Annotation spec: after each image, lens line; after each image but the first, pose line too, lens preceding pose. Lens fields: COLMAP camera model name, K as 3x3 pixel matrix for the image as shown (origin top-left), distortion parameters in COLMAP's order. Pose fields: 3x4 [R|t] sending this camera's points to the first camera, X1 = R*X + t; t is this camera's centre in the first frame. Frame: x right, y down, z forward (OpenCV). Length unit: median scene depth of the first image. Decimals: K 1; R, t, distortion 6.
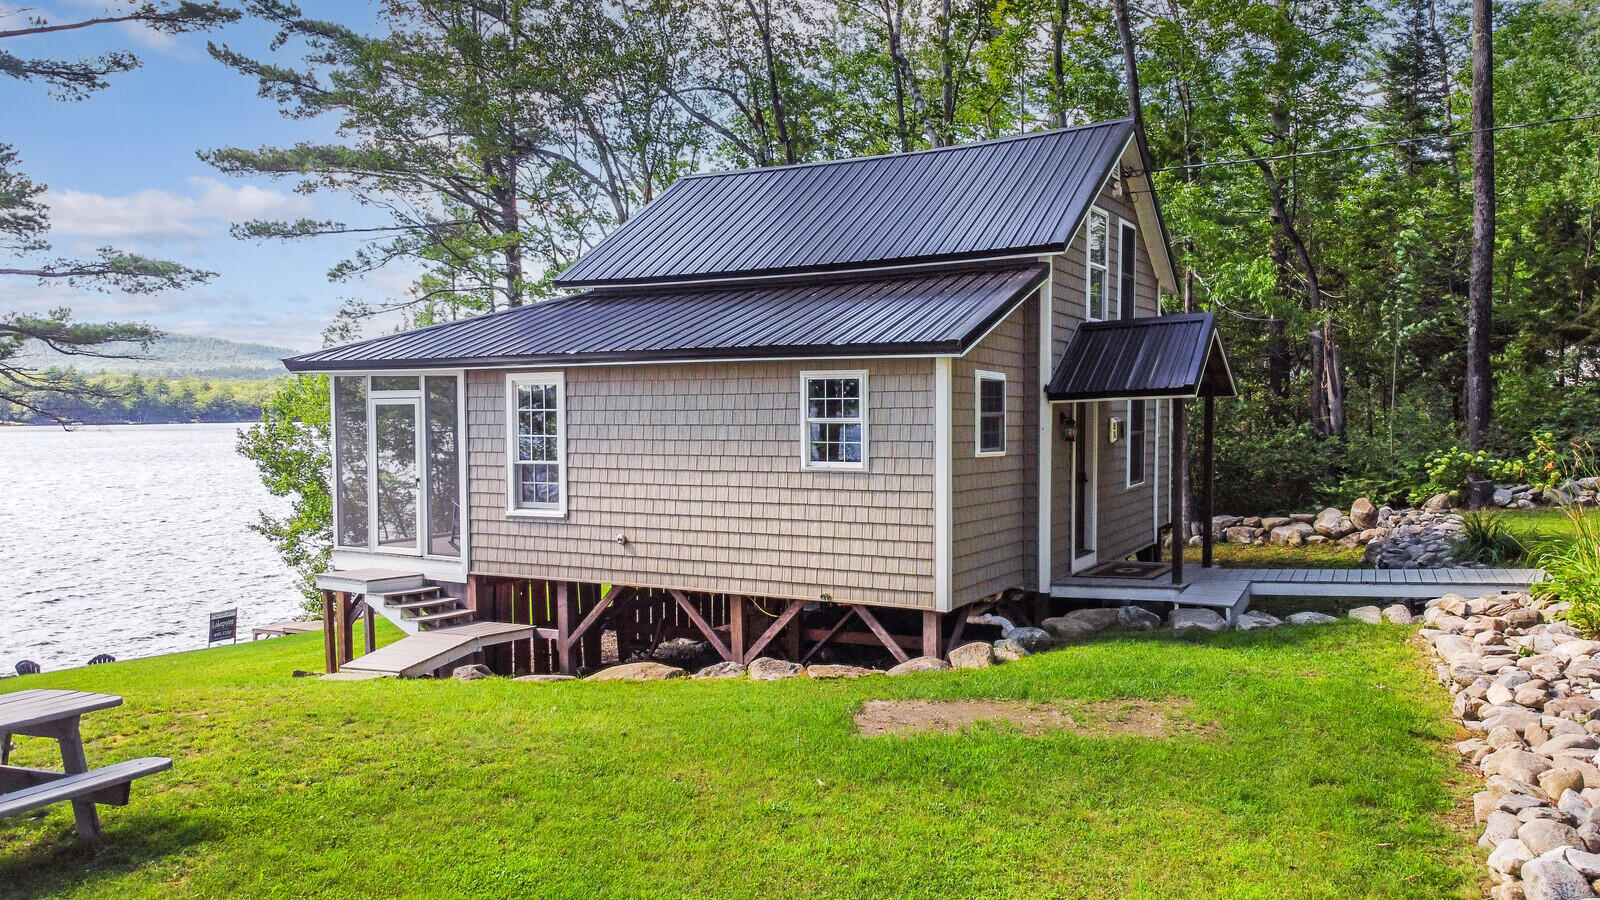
lens RADIAL K [[1170.0, 0, 800.0], [0, 1170.0, 450.0], [0, 0, 1]] dist [-0.003842, -0.000411]
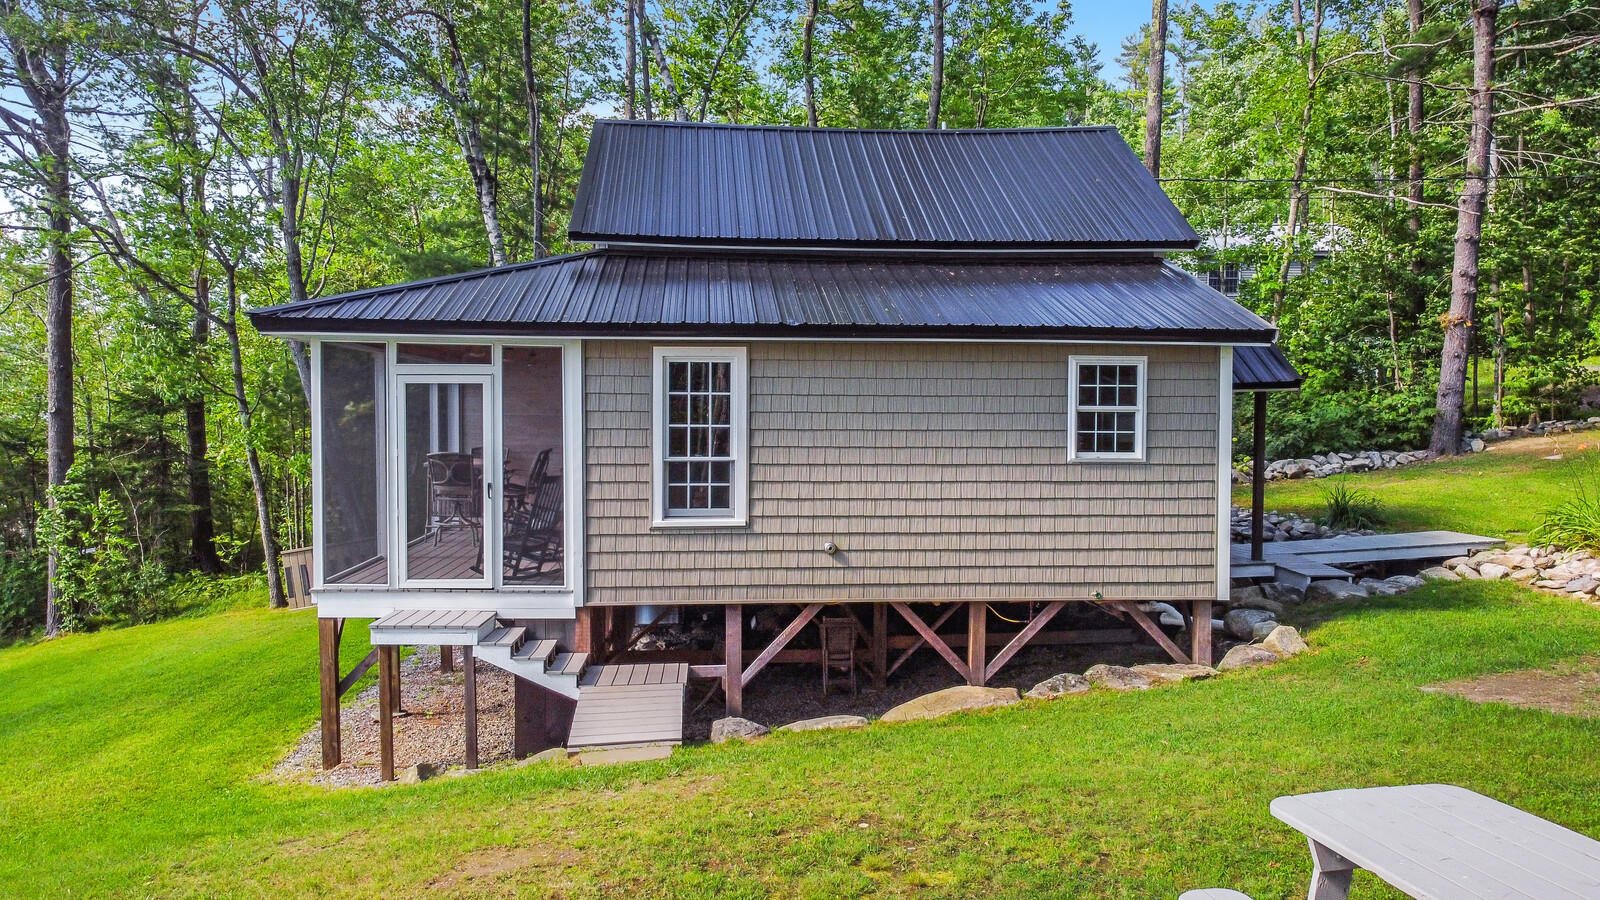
lens RADIAL K [[1137.2, 0, 800.0], [0, 1137.2, 450.0], [0, 0, 1]] dist [0.003143, 0.001638]
pose [[0.846599, -0.015116, 0.532016, -0.599355], [0.007779, 0.999841, 0.016029, -0.007792], [-0.532174, -0.009432, 0.846582, 0.314093]]
